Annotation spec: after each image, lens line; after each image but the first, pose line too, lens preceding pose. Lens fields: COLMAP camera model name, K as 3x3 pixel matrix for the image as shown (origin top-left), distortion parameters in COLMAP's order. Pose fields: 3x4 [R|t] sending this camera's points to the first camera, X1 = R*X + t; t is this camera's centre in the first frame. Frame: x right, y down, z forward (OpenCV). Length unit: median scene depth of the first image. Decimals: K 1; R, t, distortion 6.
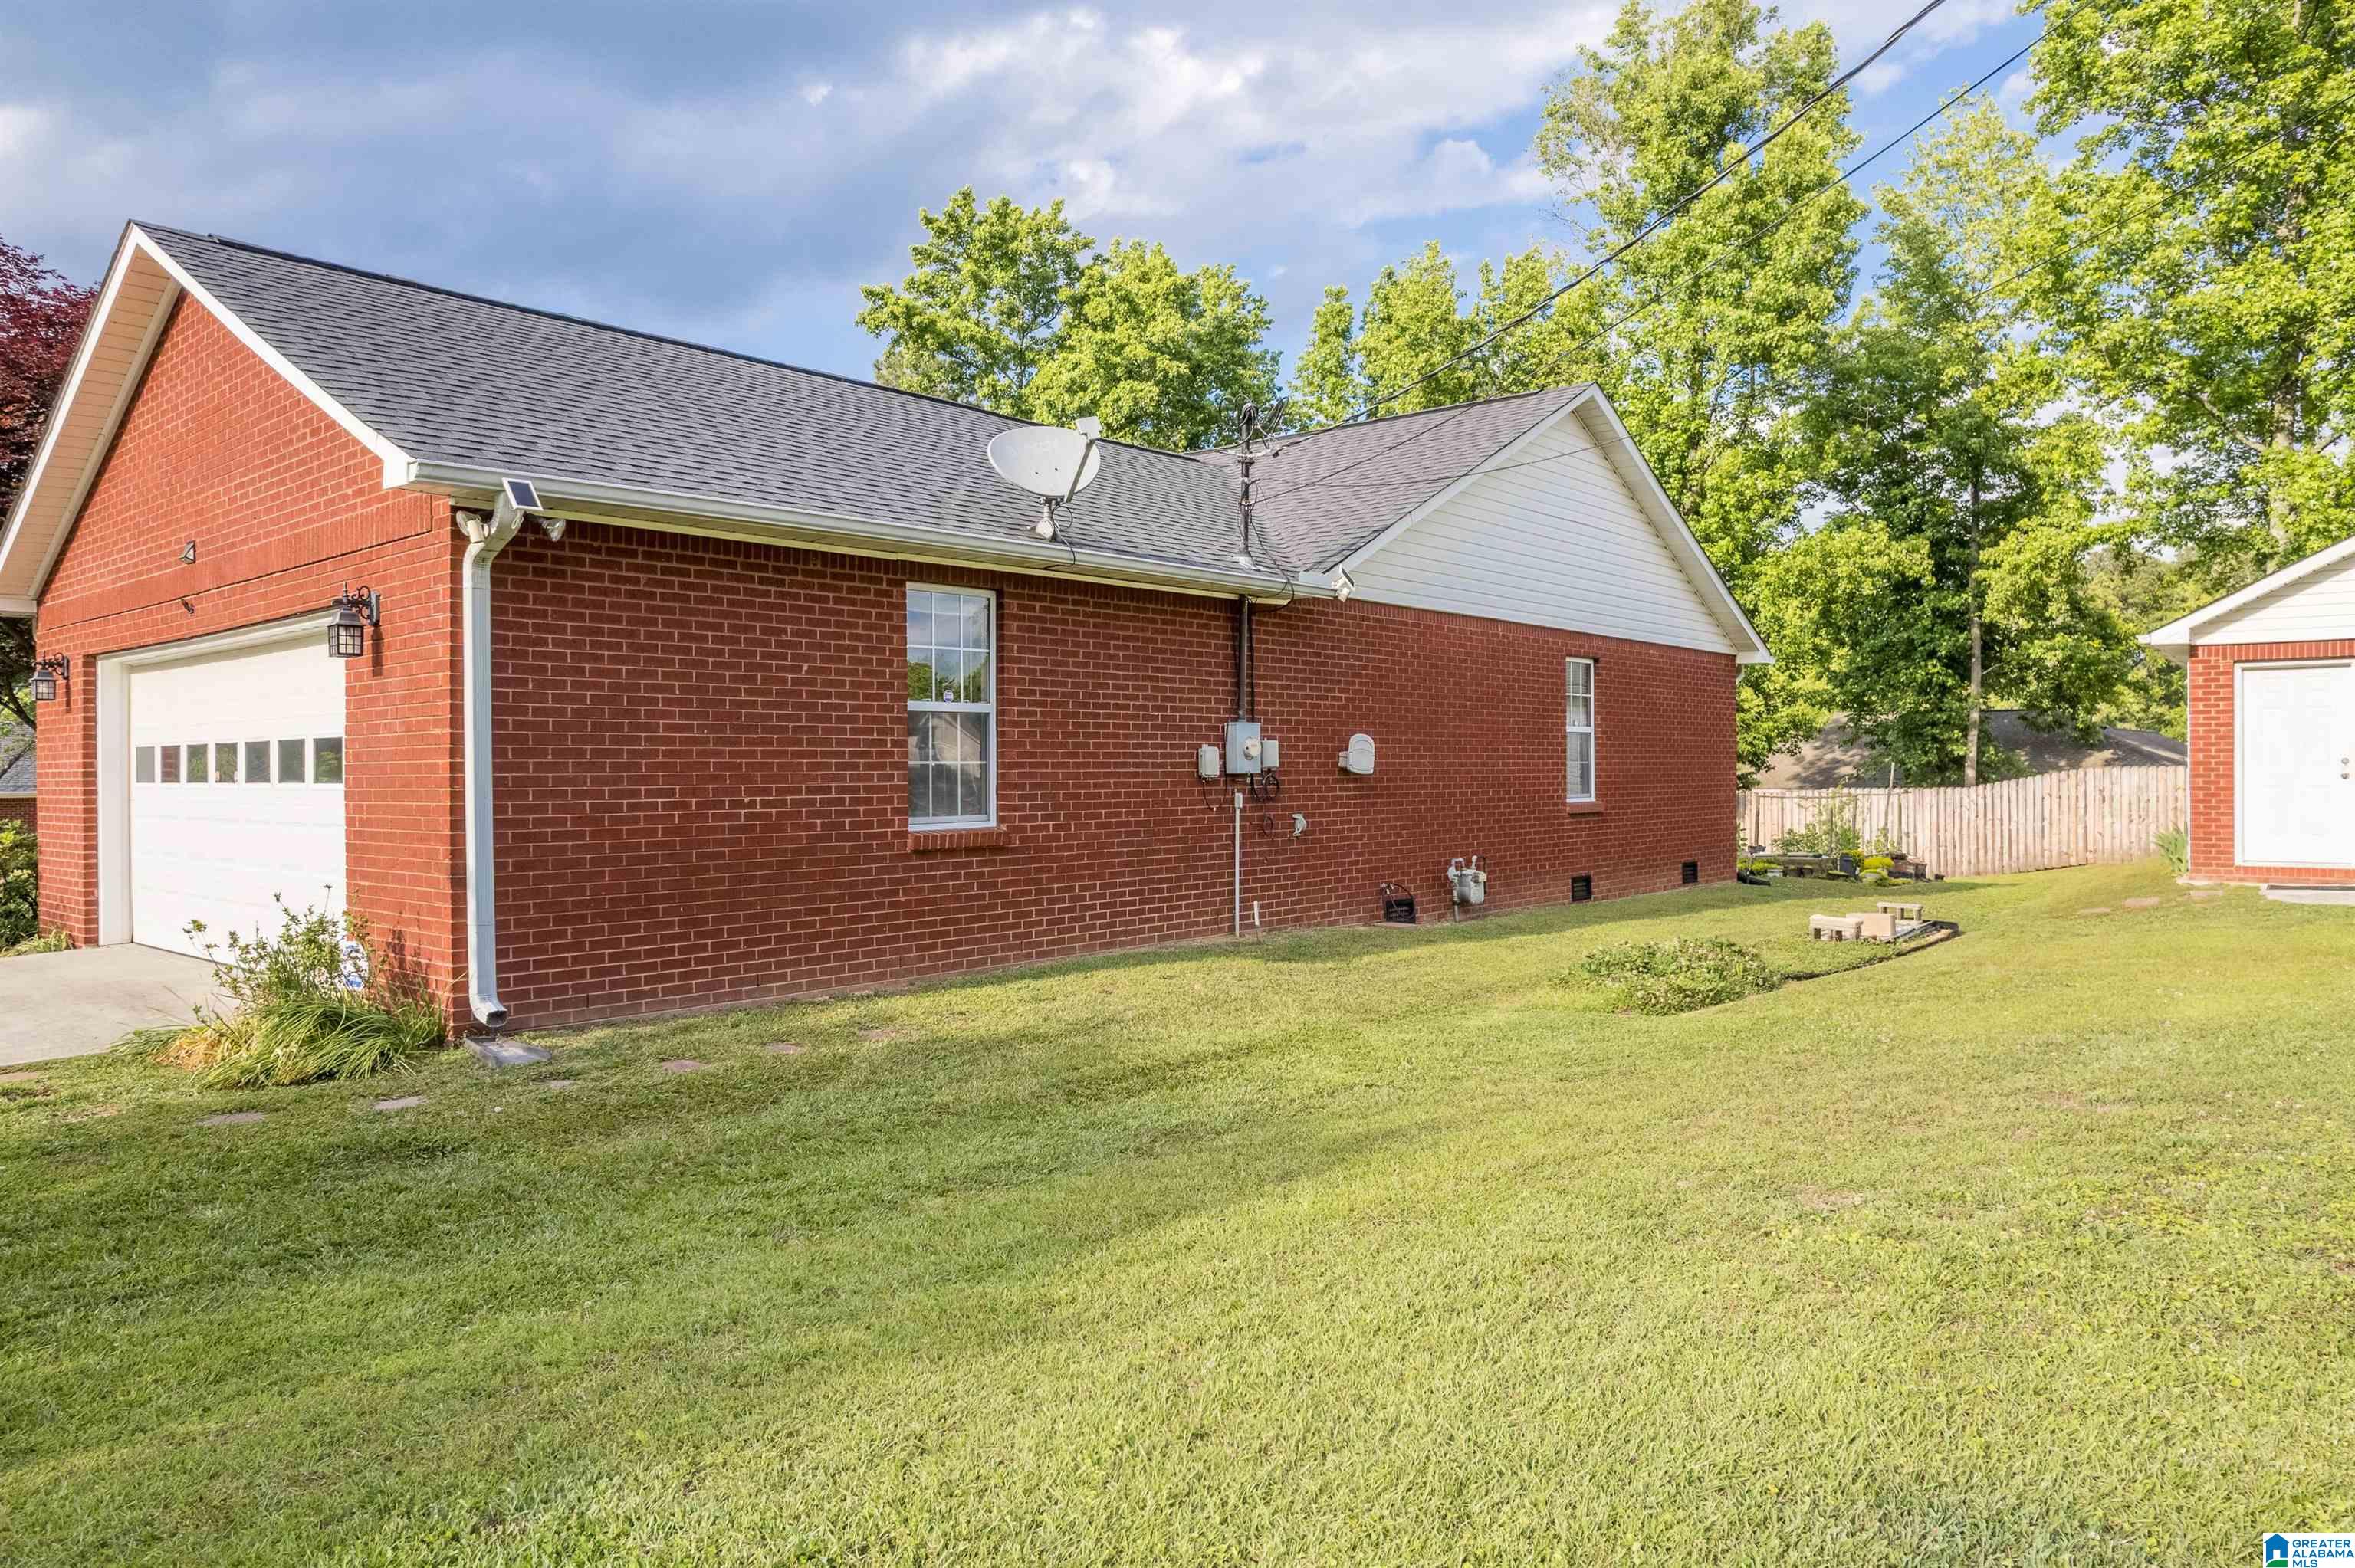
lens RADIAL K [[1512.1, 0, 1173.6], [0, 1512.1, 775.2], [0, 0, 1]] dist [-0.075473, 0.067990]
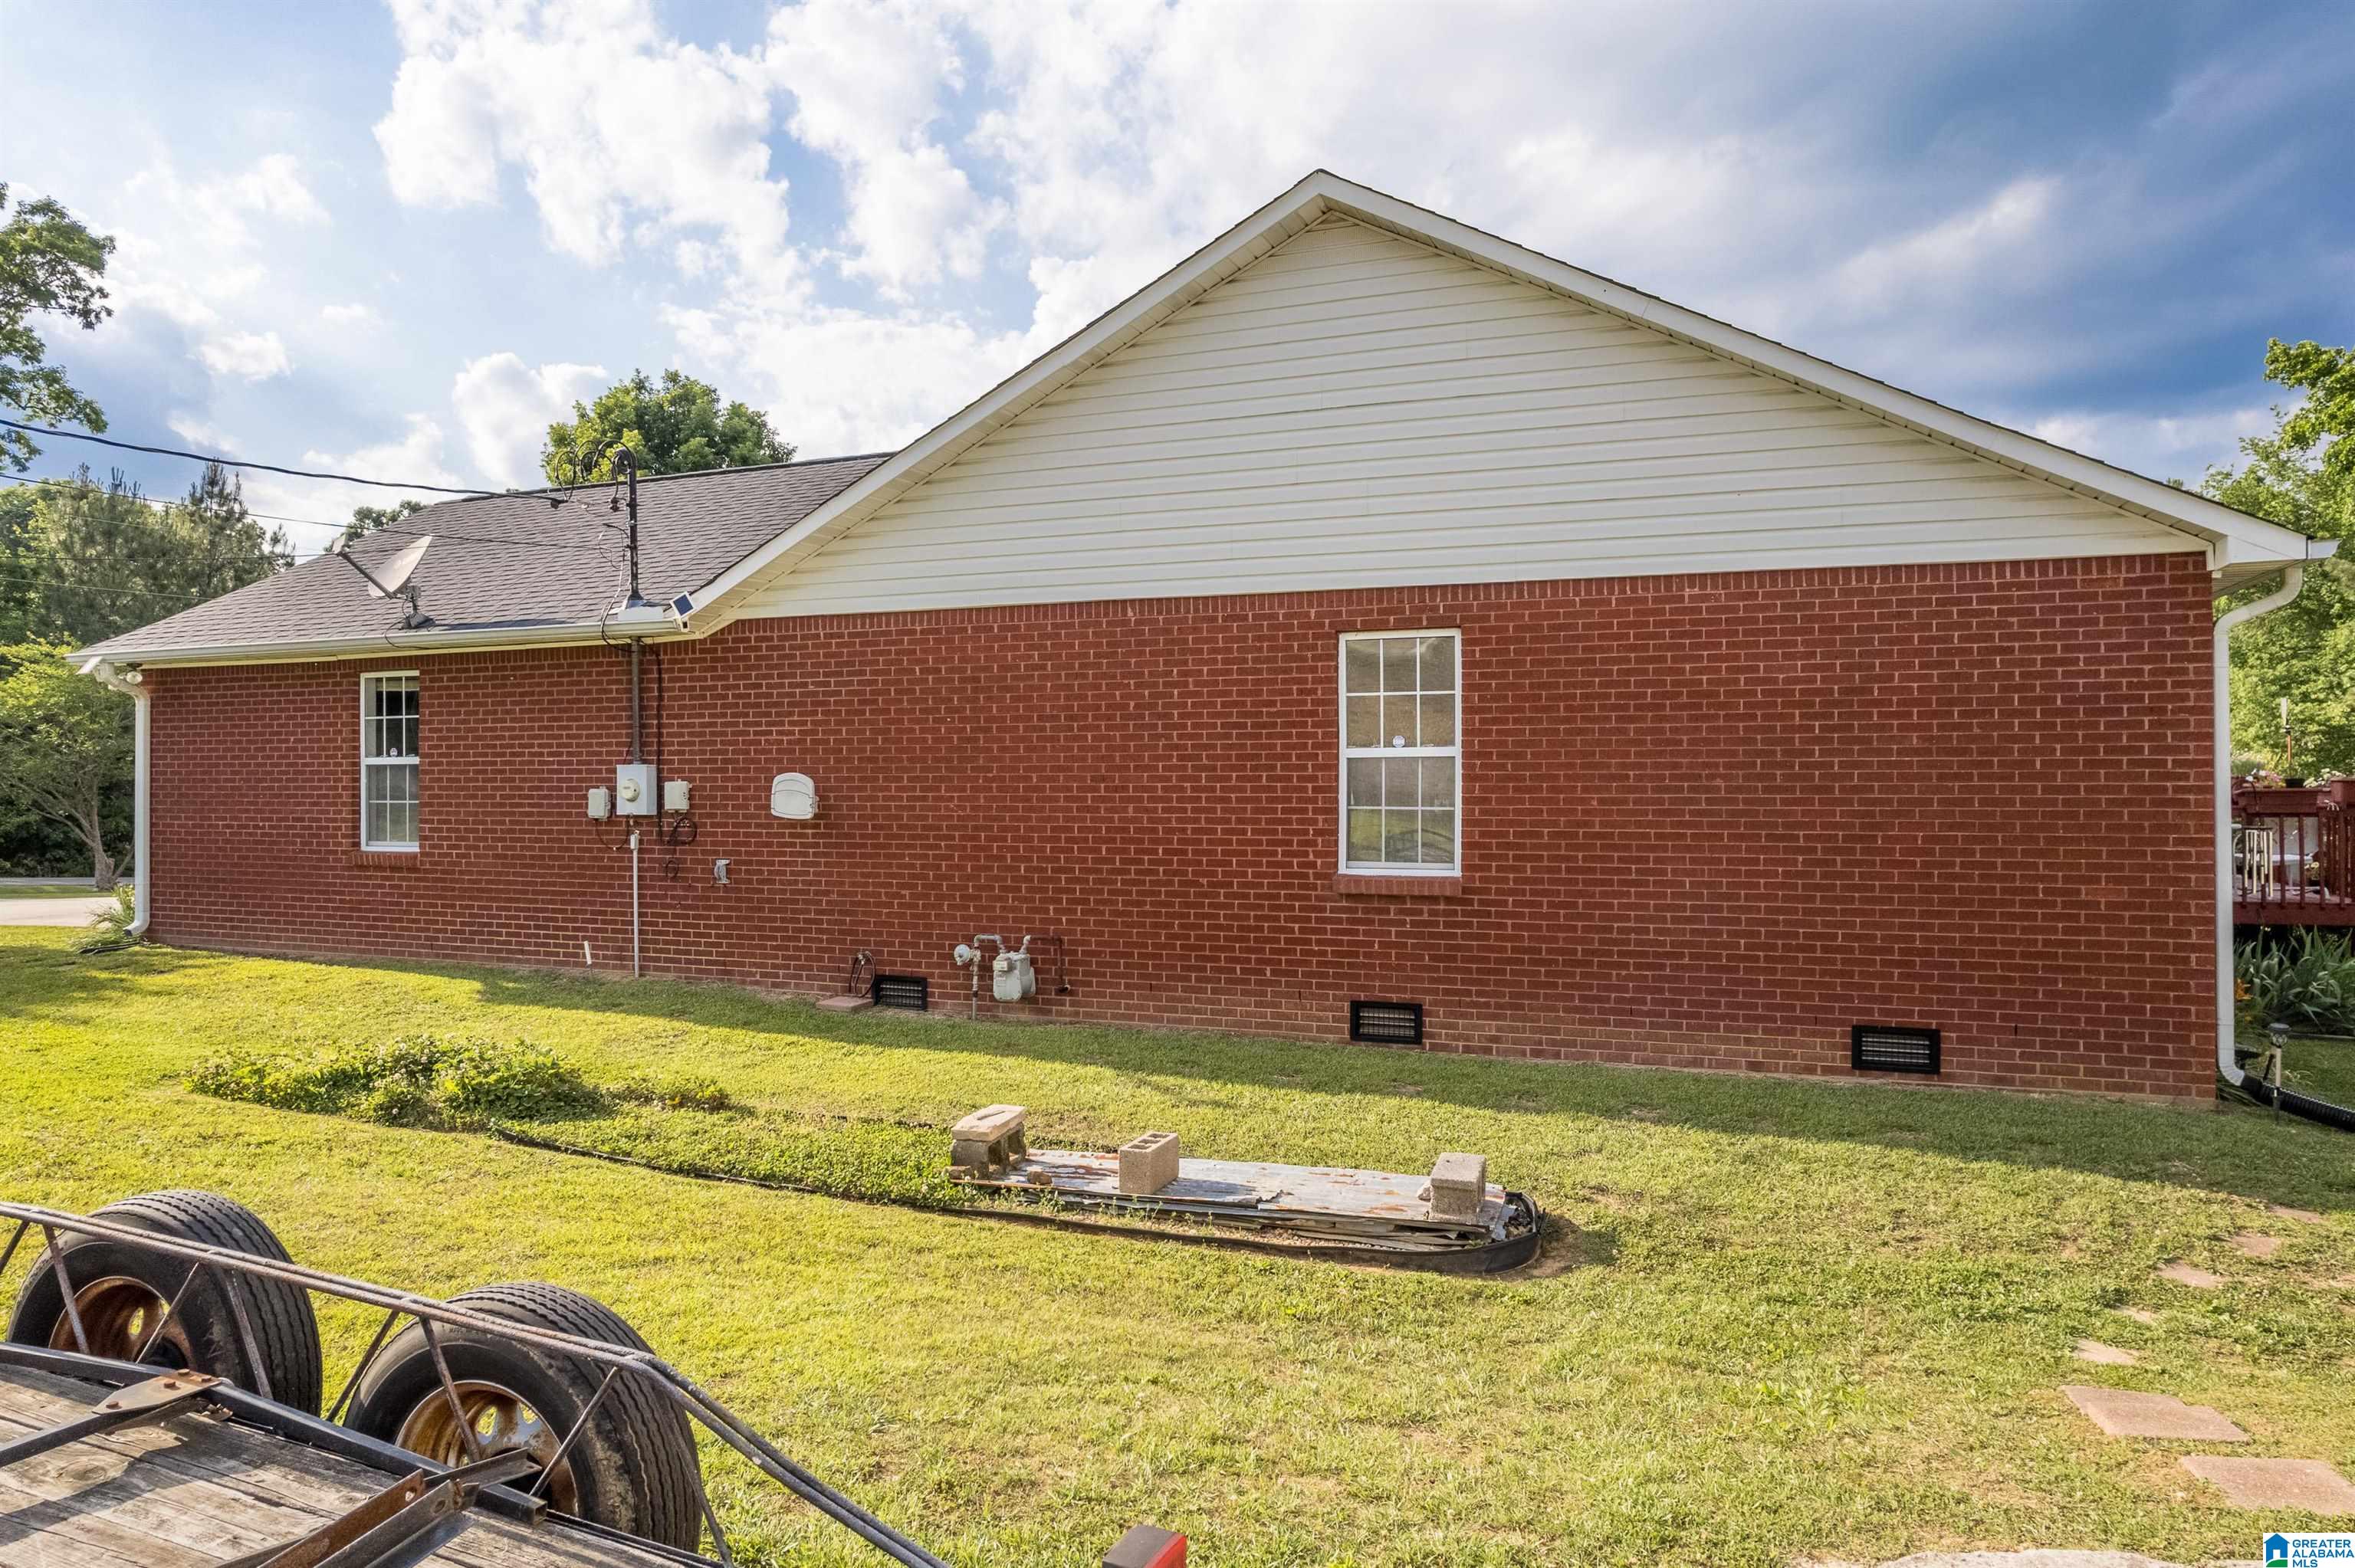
lens RADIAL K [[1512.1, 0, 1173.6], [0, 1512.1, 775.2], [0, 0, 1]] dist [-0.075473, 0.067990]
pose [[0.336910, -0.005927, -0.941518, 0.524495], [-0.008153, 0.999924, -0.009212, -0.010079], [0.941501, 0.010780, 0.336837, 0.474167]]
